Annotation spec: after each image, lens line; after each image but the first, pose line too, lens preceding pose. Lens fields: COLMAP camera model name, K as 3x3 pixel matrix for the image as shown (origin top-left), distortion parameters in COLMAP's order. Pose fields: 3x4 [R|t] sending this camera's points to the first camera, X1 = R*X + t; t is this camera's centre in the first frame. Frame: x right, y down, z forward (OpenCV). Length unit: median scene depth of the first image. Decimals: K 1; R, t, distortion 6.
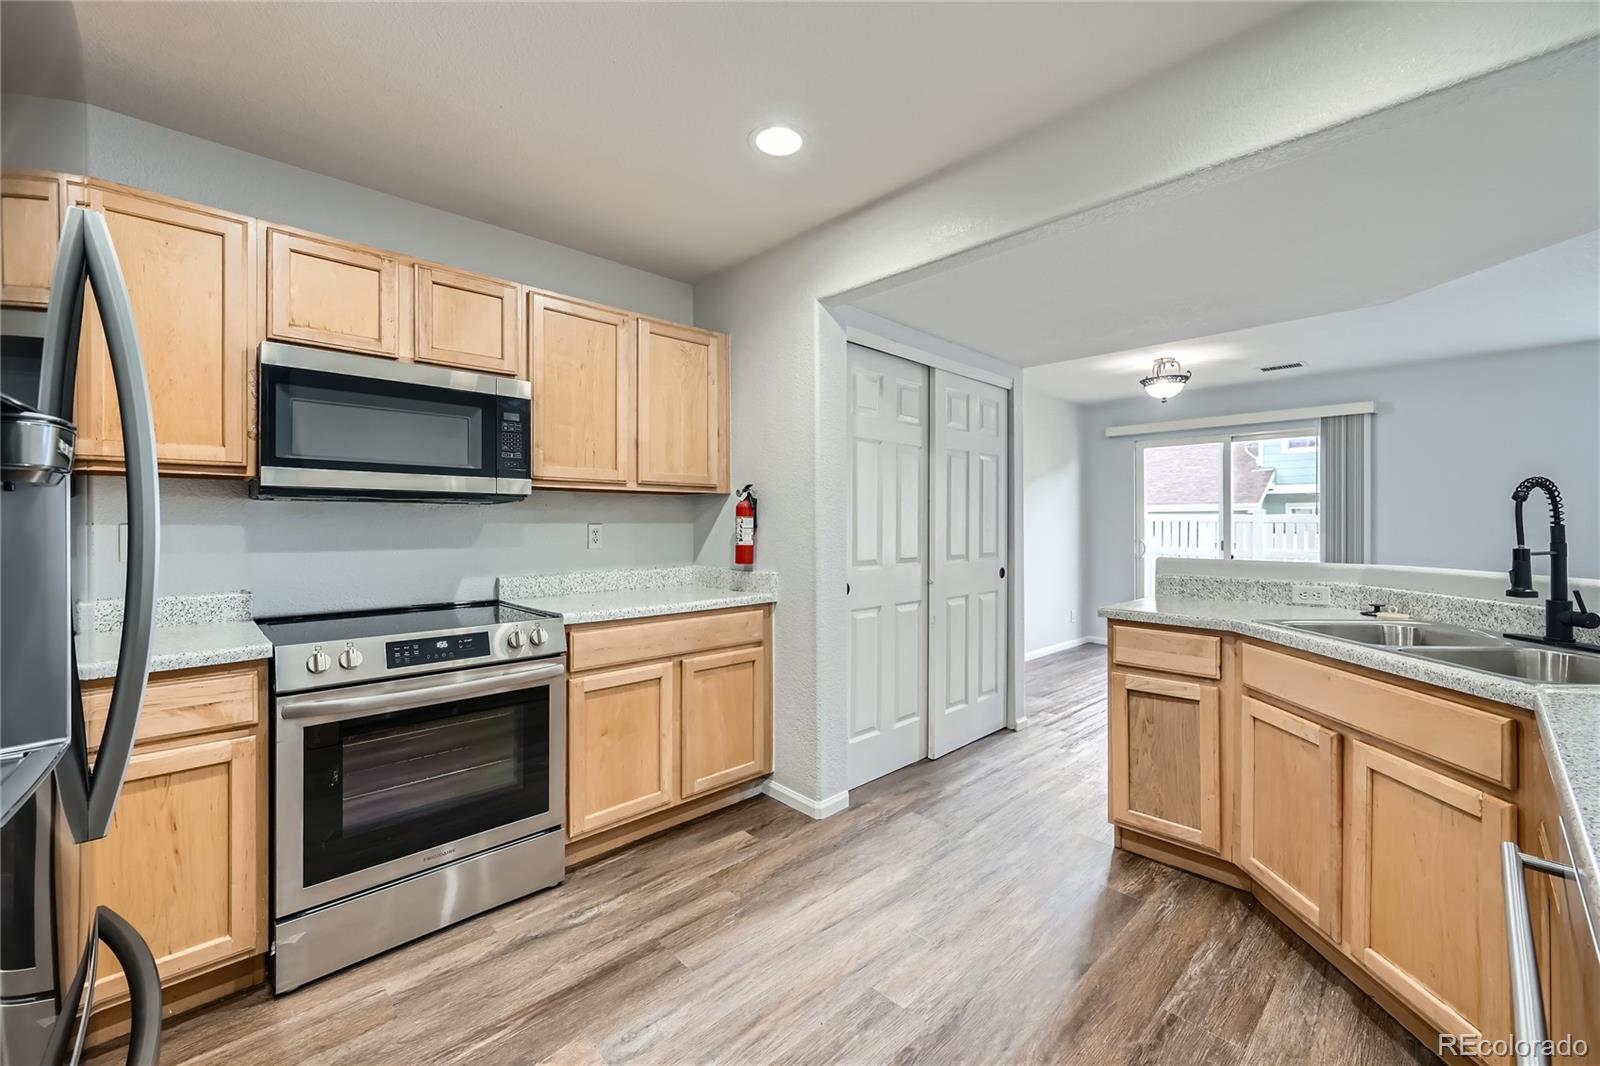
lens RADIAL K [[637.8, 0, 804.8], [0, 637.8, 531.2], [0, 0, 1]] dist [-0.003356, 0.000129]
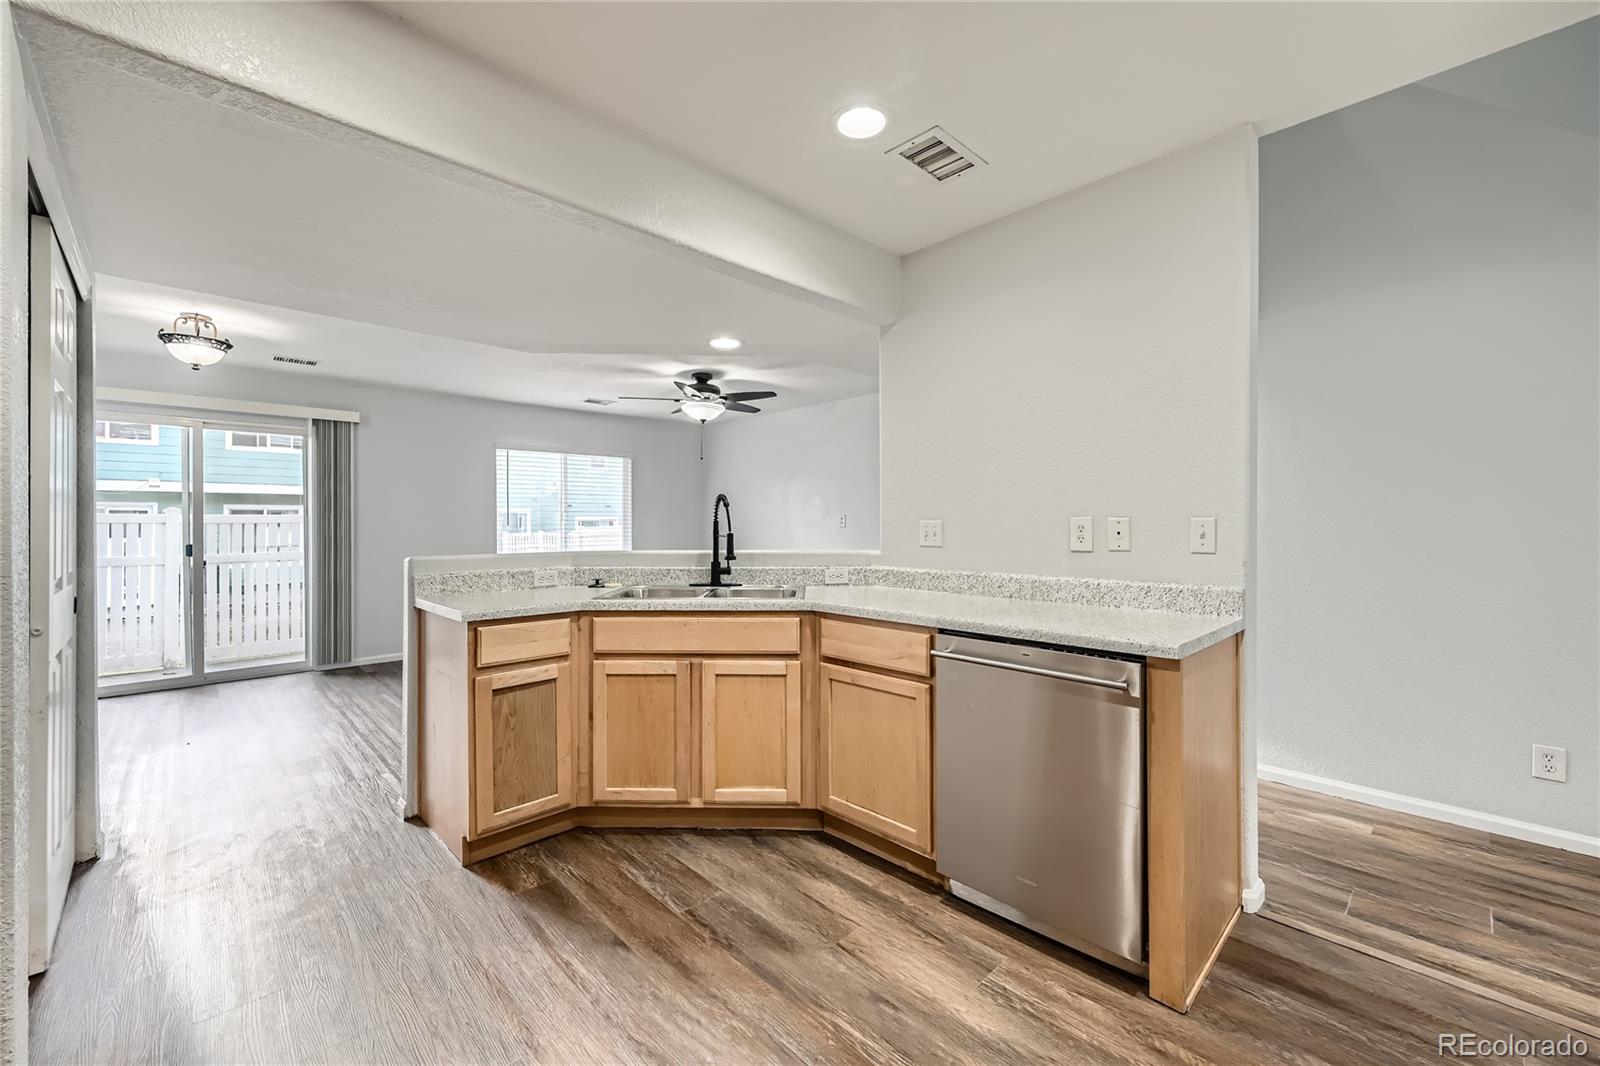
lens RADIAL K [[637.8, 0, 796.4], [0, 637.8, 530.3], [0, 0, 1]] dist [-0.003356, 0.000129]
pose [[-0.006002, -0.007599, 0.999953, -0.479569], [0.015379, 0.999852, 0.007690, 0.004279], [-0.999864, 0.015424, -0.005884, 0.556981]]
